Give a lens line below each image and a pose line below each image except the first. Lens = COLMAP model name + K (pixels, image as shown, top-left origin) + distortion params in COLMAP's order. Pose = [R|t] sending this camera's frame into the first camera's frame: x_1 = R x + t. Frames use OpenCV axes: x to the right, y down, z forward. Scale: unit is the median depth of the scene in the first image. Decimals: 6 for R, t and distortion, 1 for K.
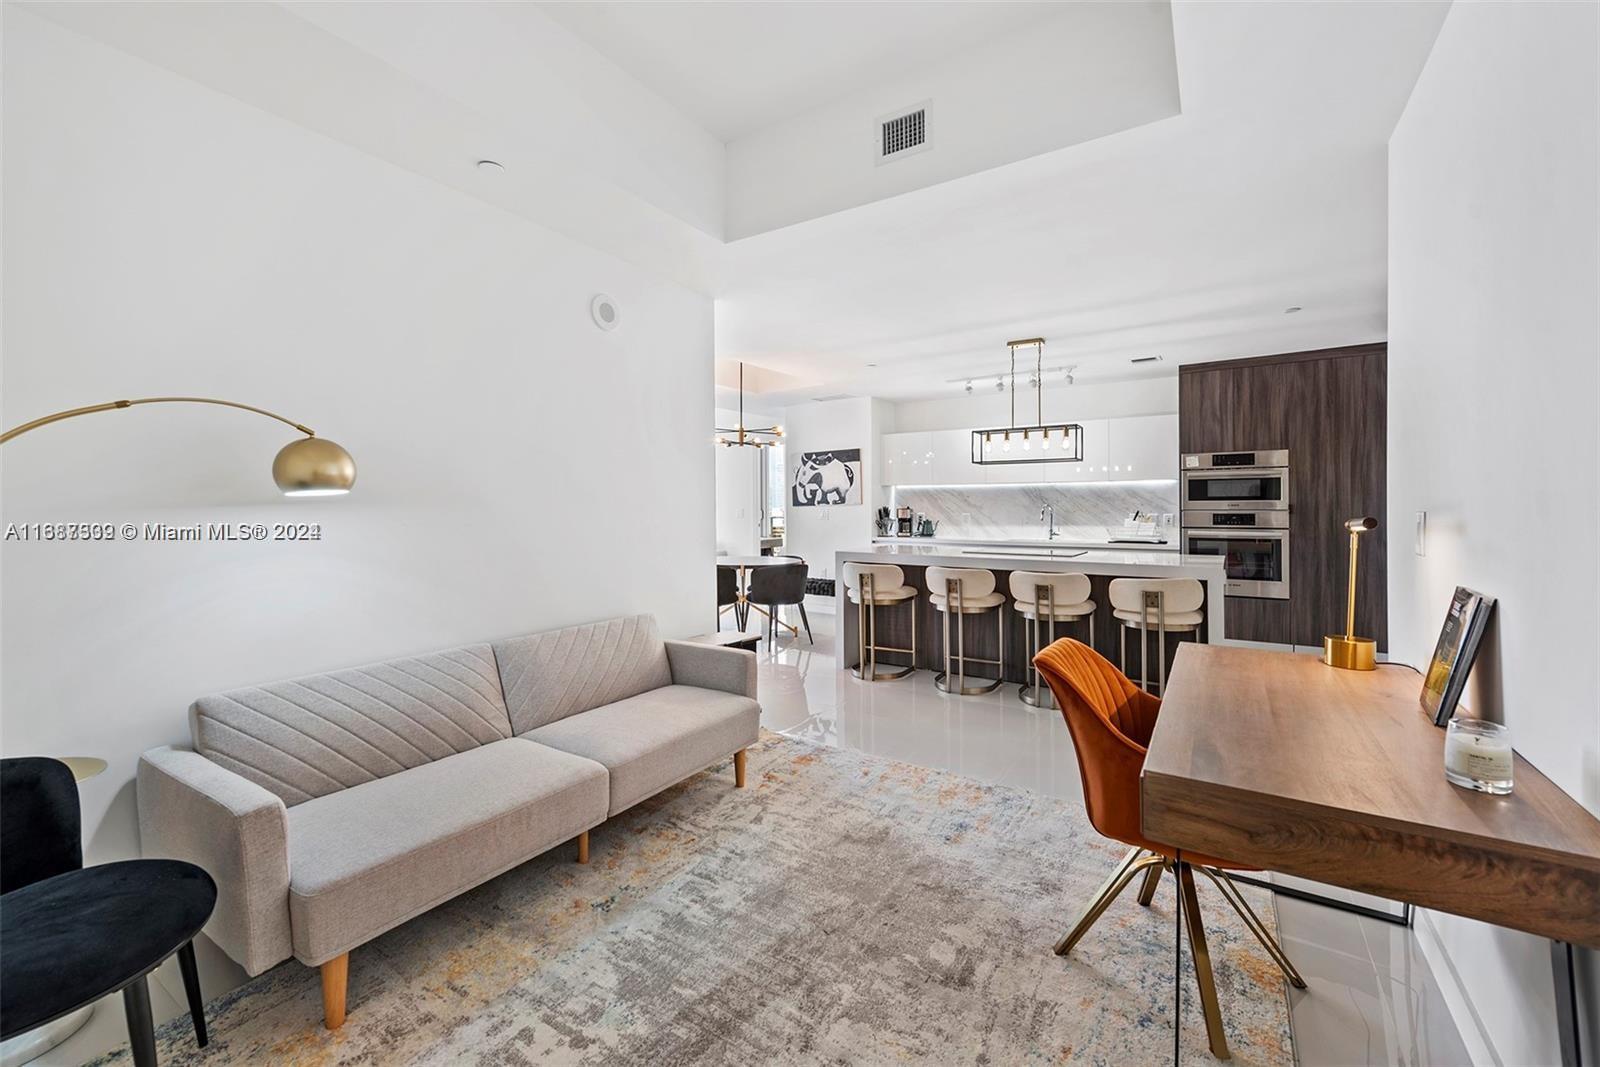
lens RADIAL K [[635.0, 0, 806.2], [0, 635.0, 512.7], [0, 0, 1]] dist [0.007992, -0.000587]
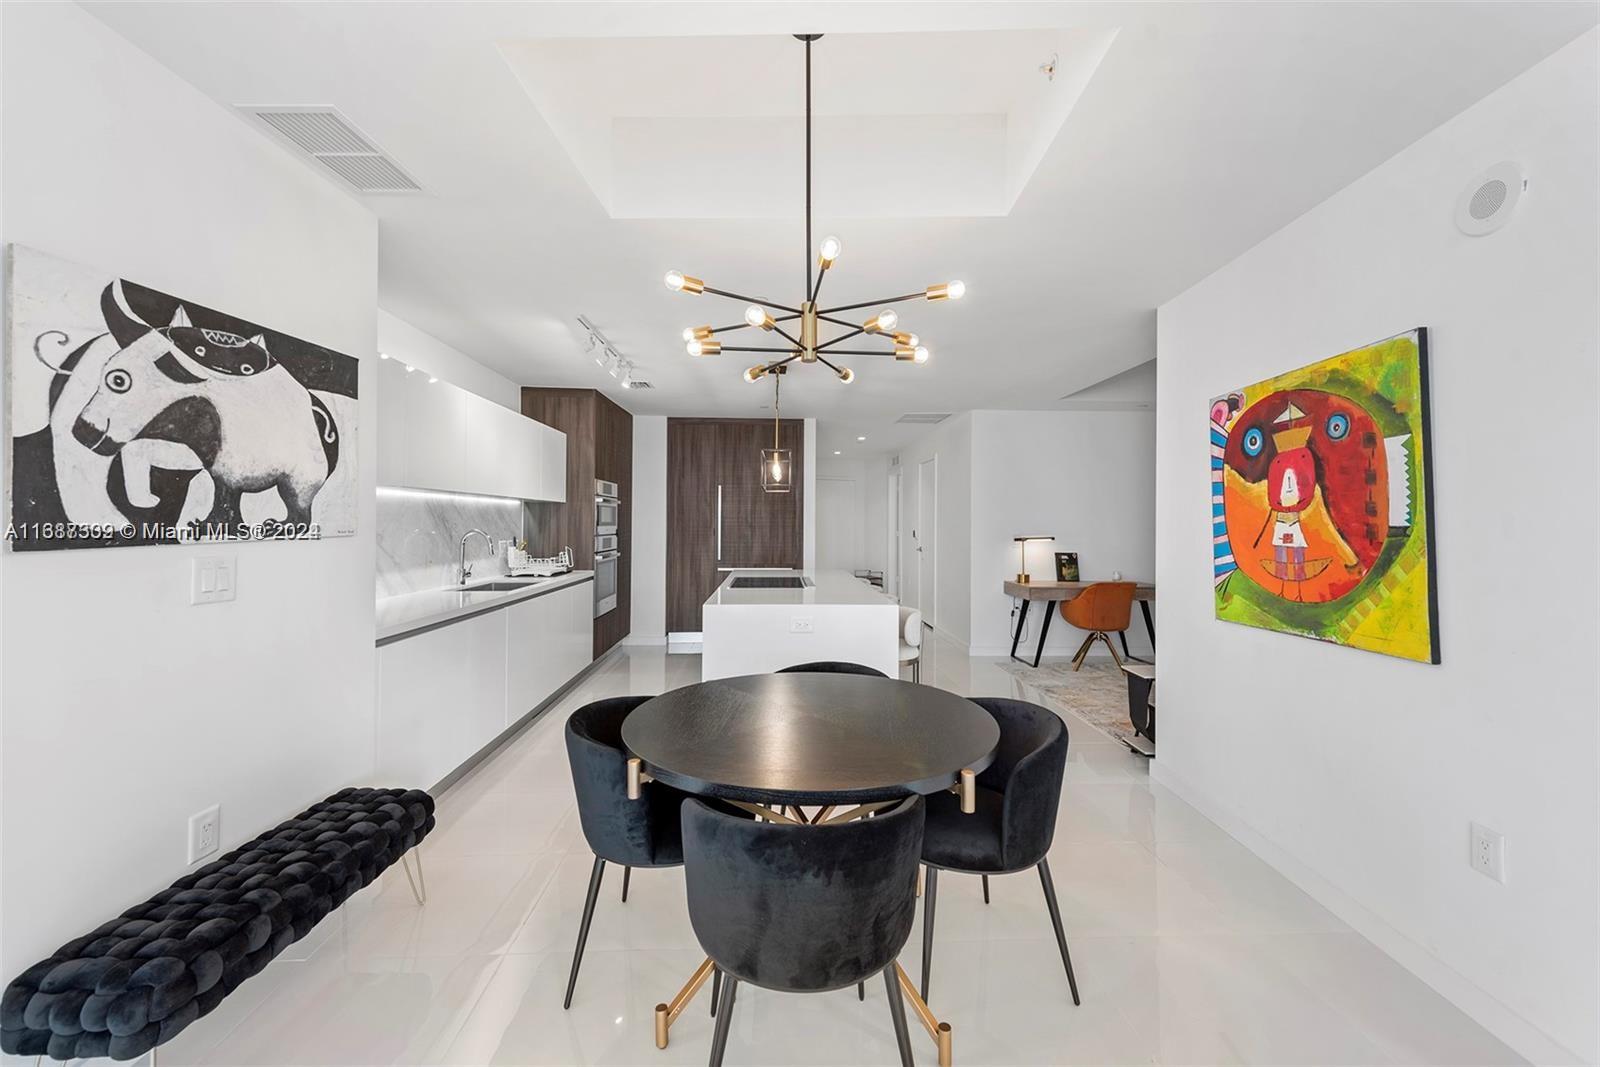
lens RADIAL K [[639.4, 0, 790.8], [0, 639.4, 510.8], [0, 0, 1]] dist [0.000803, 0.000007]
pose [[-0.571797, 0.012213, 0.820304, -0.300987], [-0.002541, 0.999858, -0.016658, -0.020278], [-0.820391, -0.011609, -0.571684, 0.999206]]
